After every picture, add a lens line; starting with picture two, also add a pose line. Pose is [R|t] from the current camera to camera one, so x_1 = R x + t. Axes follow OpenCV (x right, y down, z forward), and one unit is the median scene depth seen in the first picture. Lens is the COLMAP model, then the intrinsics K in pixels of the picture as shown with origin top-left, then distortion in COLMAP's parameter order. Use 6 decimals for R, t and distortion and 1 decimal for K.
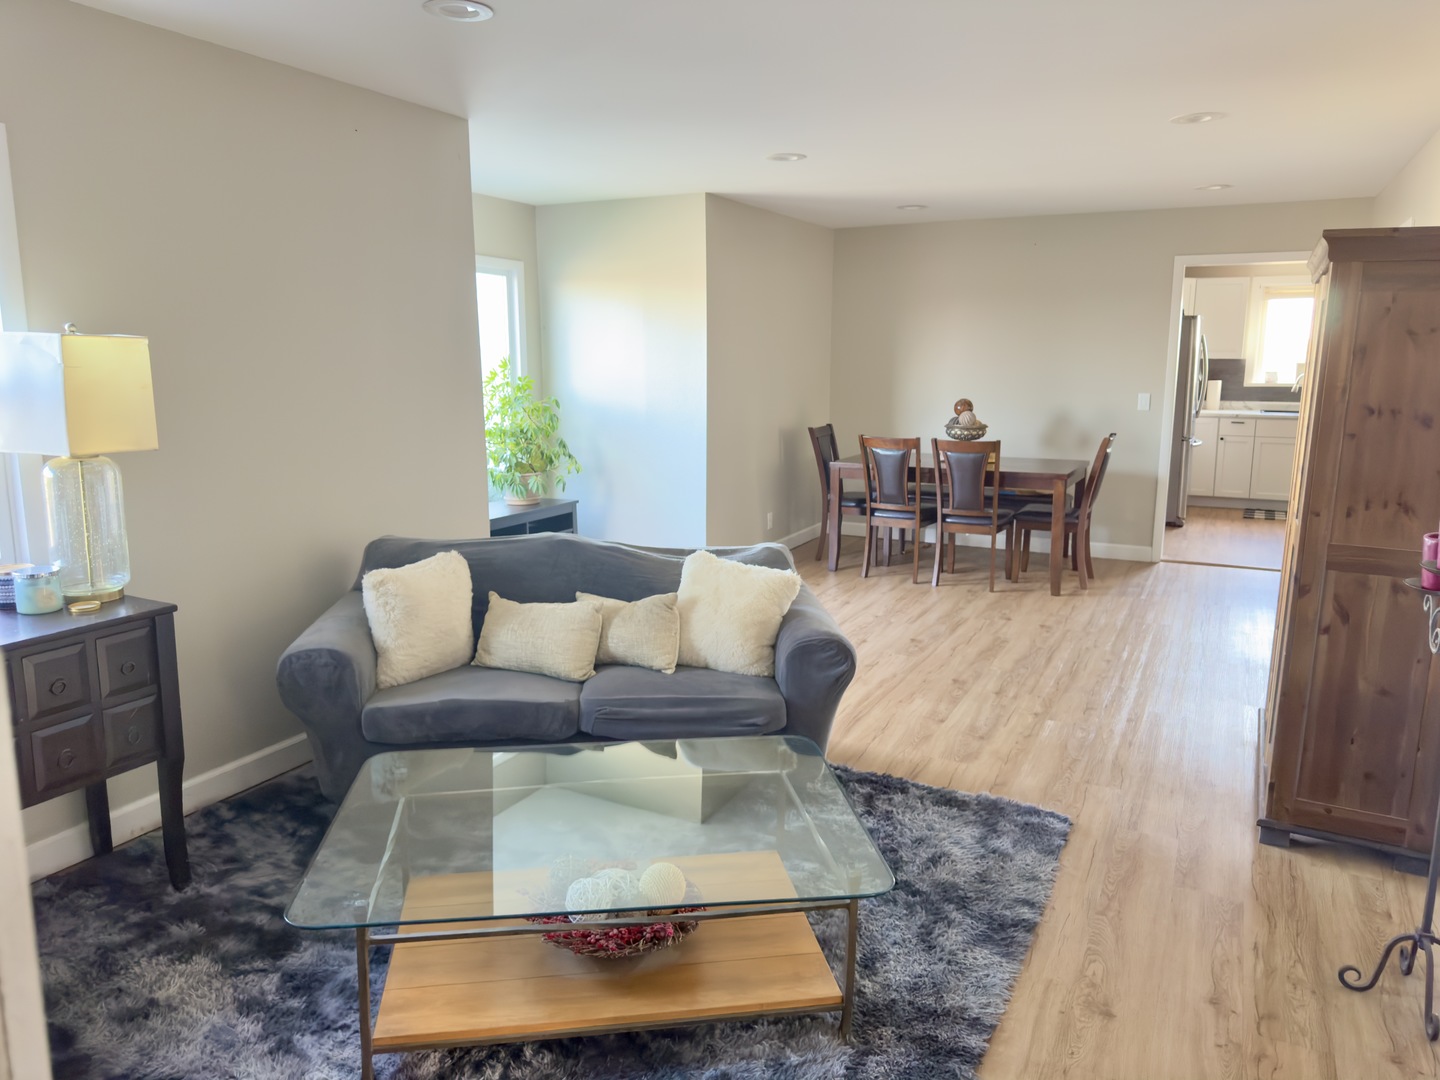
lens RADIAL K [[1041.8, 0, 720.0], [0, 1041.8, 540.0], [0, 0, 1]] dist [0.004044, 0.007883]
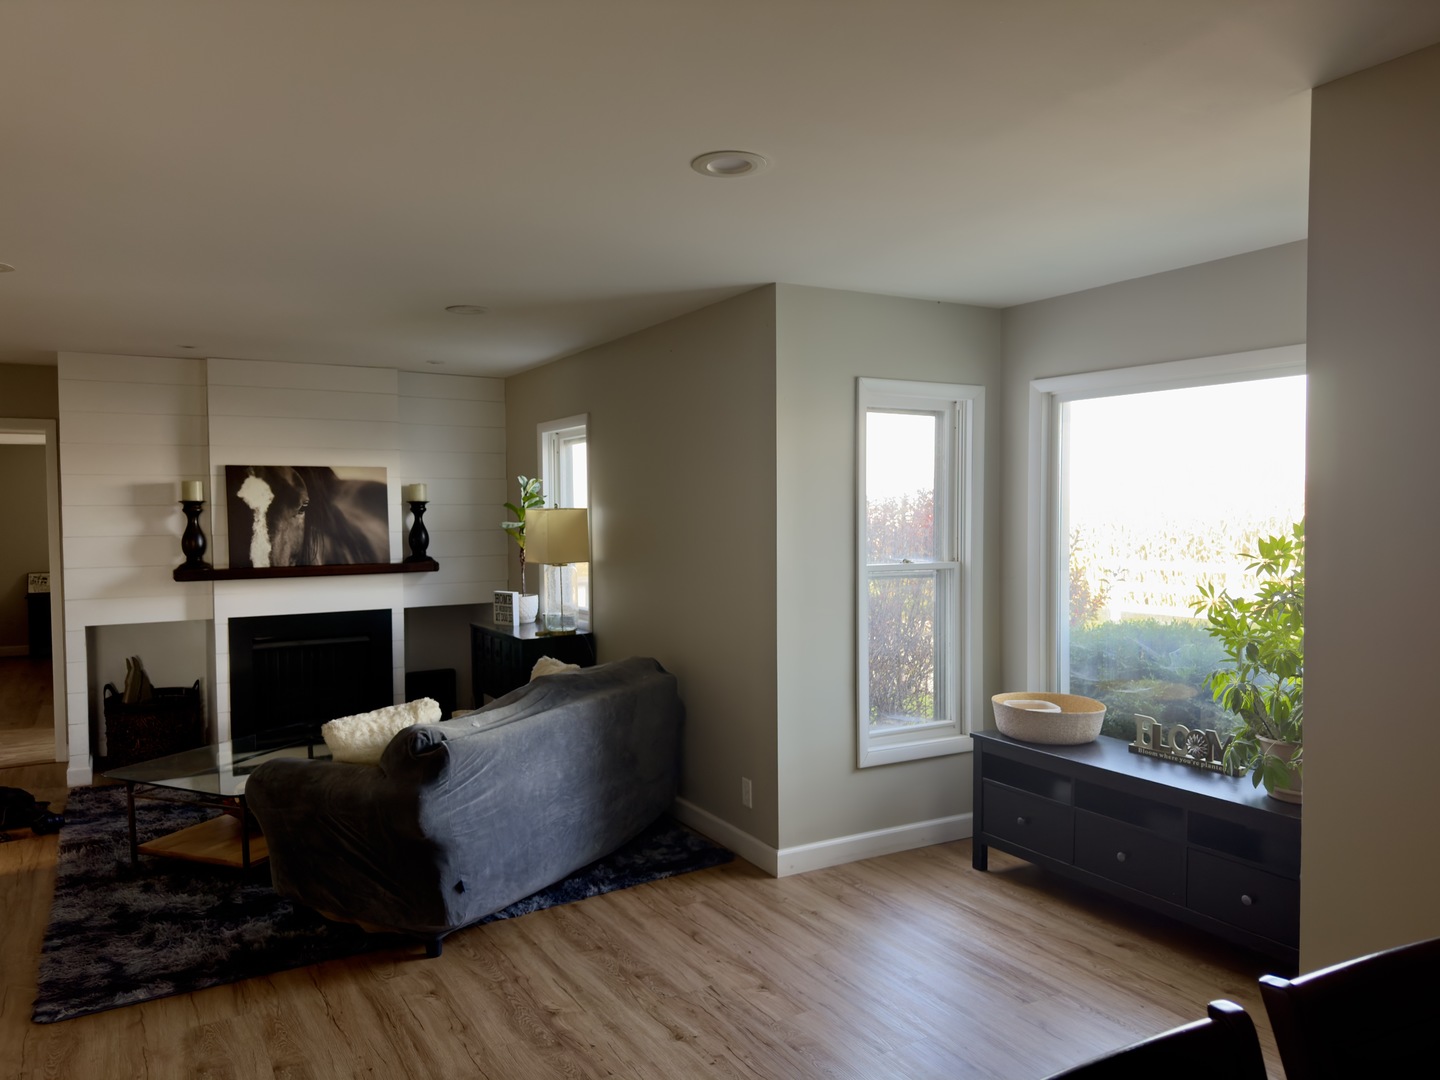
lens RADIAL K [[1041.8, 0, 720.0], [0, 1041.8, 540.0], [0, 0, 1]] dist [0.004044, 0.007883]
pose [[-0.554577, 0.036534, -0.831330, 0.805479], [-0.134068, 0.982061, 0.132595, -0.385366], [0.821261, 0.184989, -0.539730, 2.047702]]
